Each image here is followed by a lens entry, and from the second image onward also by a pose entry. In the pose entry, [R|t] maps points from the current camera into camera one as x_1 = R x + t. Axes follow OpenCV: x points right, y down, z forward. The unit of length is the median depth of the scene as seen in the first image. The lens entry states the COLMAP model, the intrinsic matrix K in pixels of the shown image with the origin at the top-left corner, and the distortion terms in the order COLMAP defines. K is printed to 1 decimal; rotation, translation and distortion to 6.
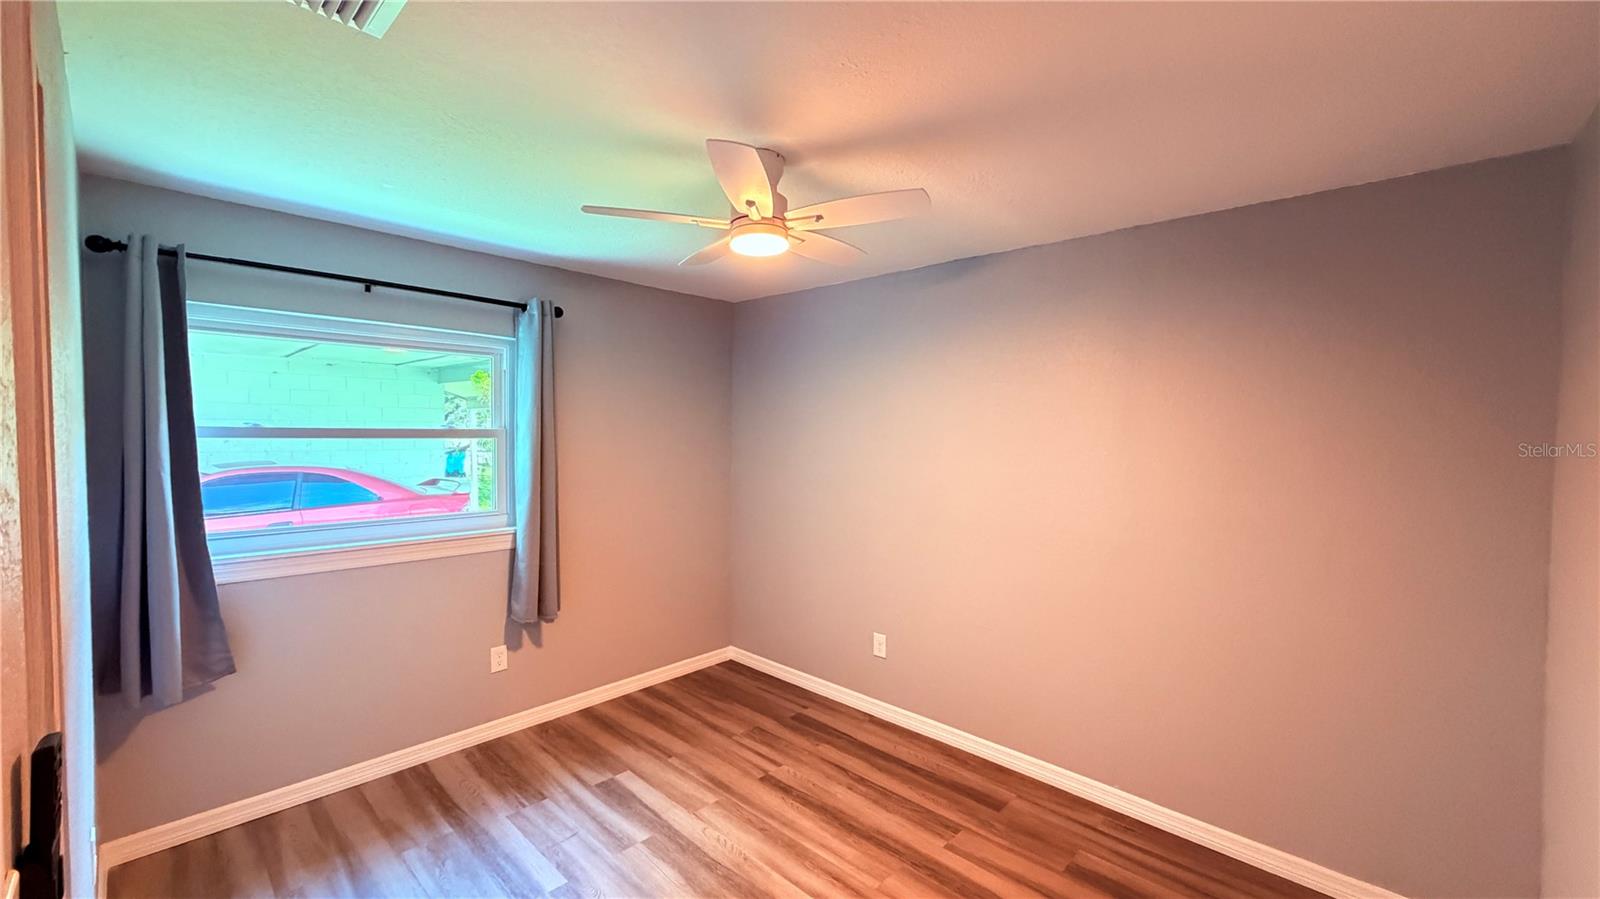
lens RADIAL K [[636.9, 0, 792.4], [0, 636.9, 451.4], [0, 0, 1]] dist [-0.001369, -0.000081]
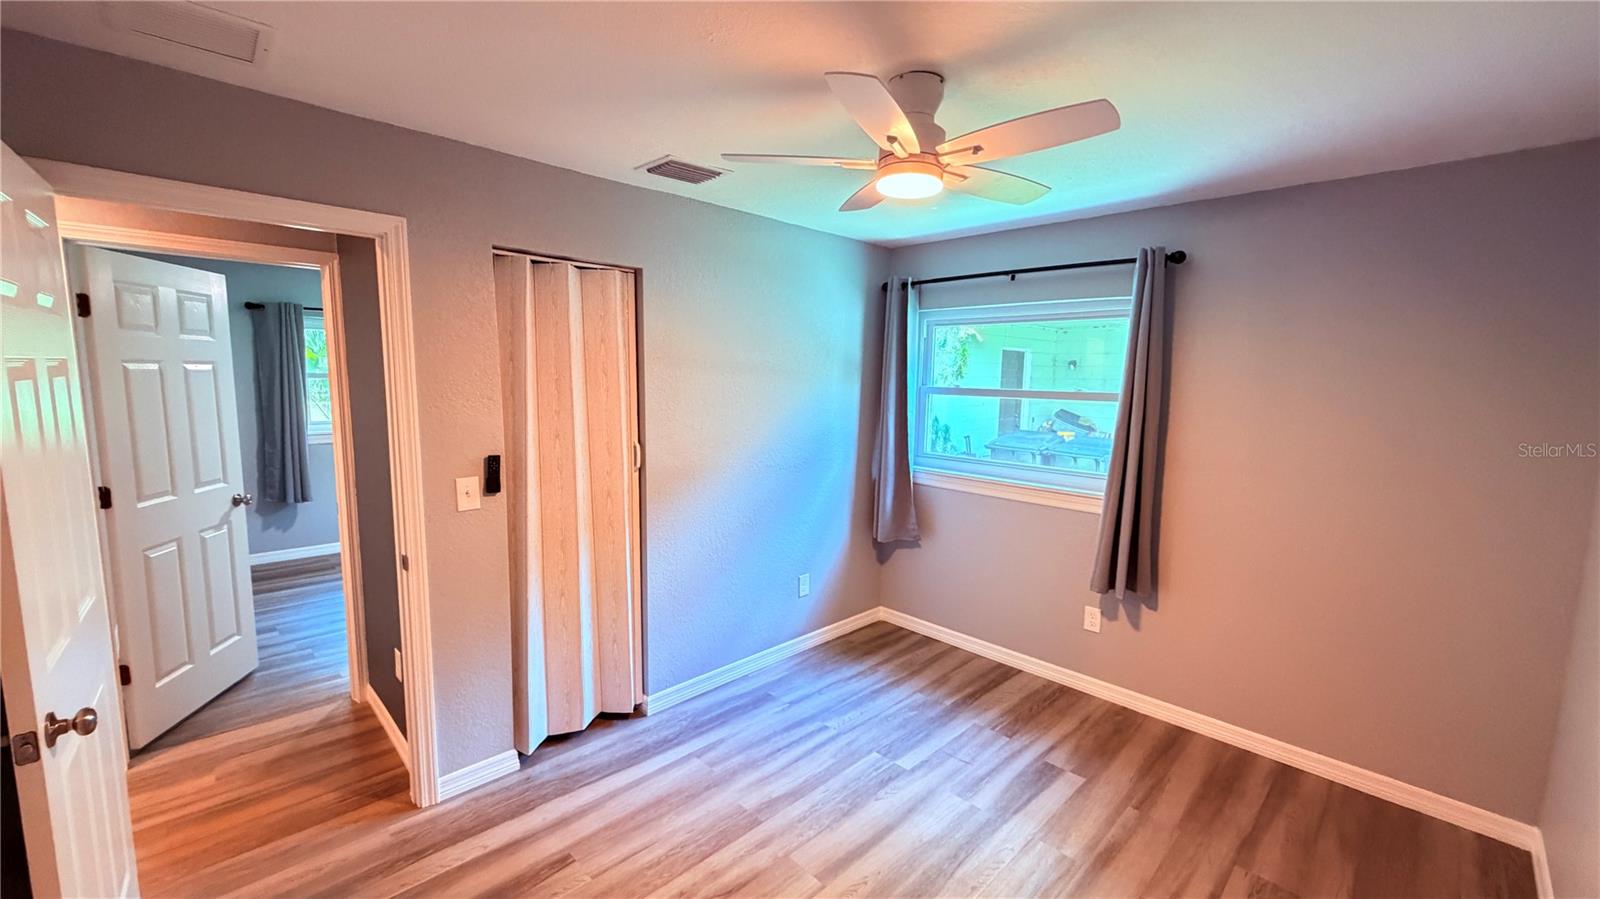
lens RADIAL K [[636.9, 0, 792.4], [0, 636.9, 451.4], [0, 0, 1]] dist [-0.001369, -0.000081]
pose [[-0.017299, 0.126862, -0.991770, 0.619392], [-0.052322, 0.990444, 0.127605, -0.055997], [0.998480, 0.054099, -0.010496, 0.602151]]
